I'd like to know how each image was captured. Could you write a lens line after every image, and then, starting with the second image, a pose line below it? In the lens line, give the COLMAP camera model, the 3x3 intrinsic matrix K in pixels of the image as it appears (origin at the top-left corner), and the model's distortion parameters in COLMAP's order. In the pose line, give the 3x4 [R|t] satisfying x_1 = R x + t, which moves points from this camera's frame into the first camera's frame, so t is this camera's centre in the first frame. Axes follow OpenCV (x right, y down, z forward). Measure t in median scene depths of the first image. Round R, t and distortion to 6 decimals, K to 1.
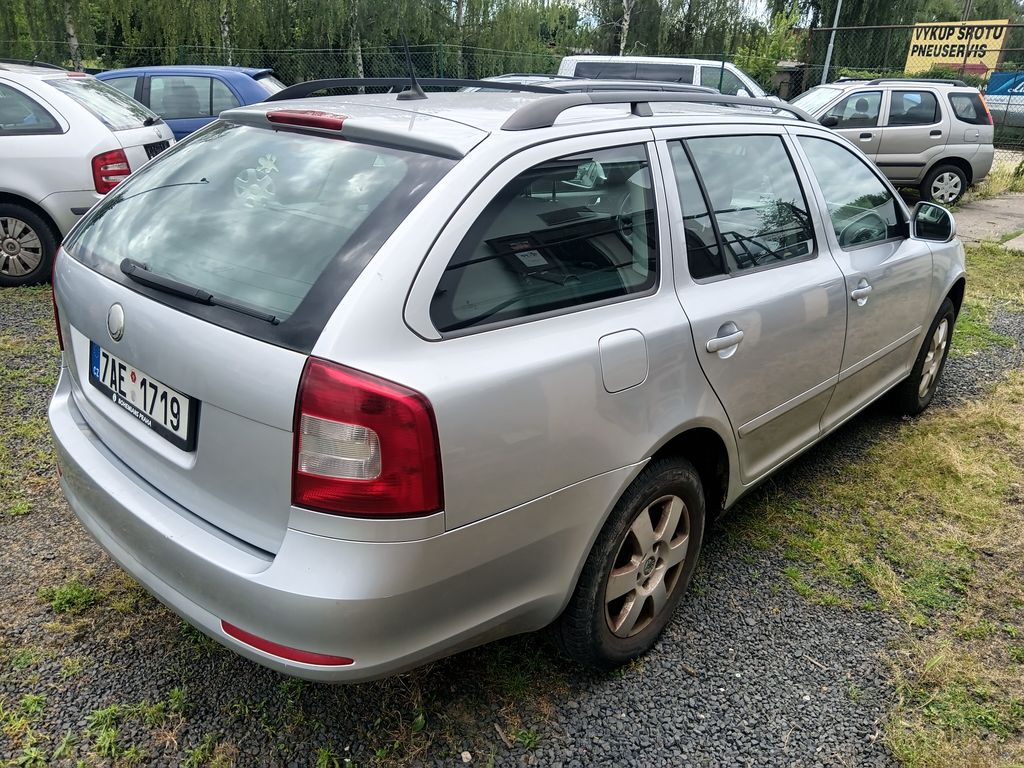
lens RADIAL K [[947.7, 0, 509.4], [0, 947.7, 380.9], [0, 0, 1]] dist [-0.010415, 0.000000]
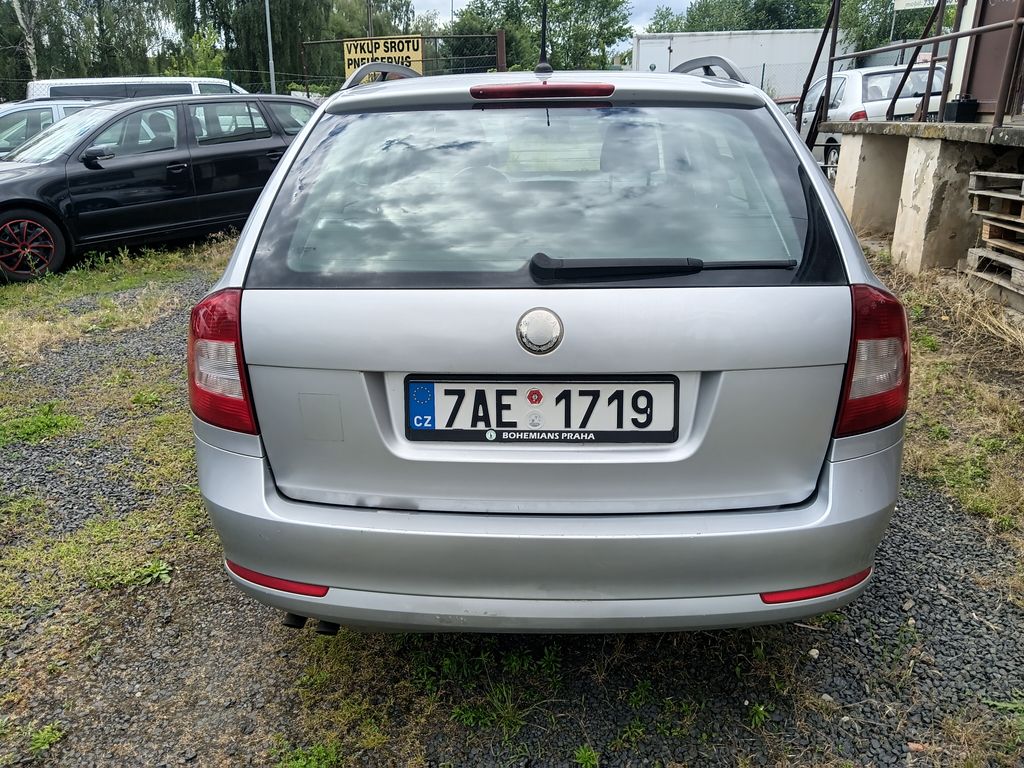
lens RADIAL K [[947.7, 0, 501.0], [0, 947.7, 385.5], [0, 0, 1]] dist [-0.010415, 0.000000]
pose [[0.688008, -0.254489, 0.679618, -0.307850], [0.277106, 0.957662, 0.078078, -0.027358], [-0.670714, 0.134608, 0.729399, 0.127994]]
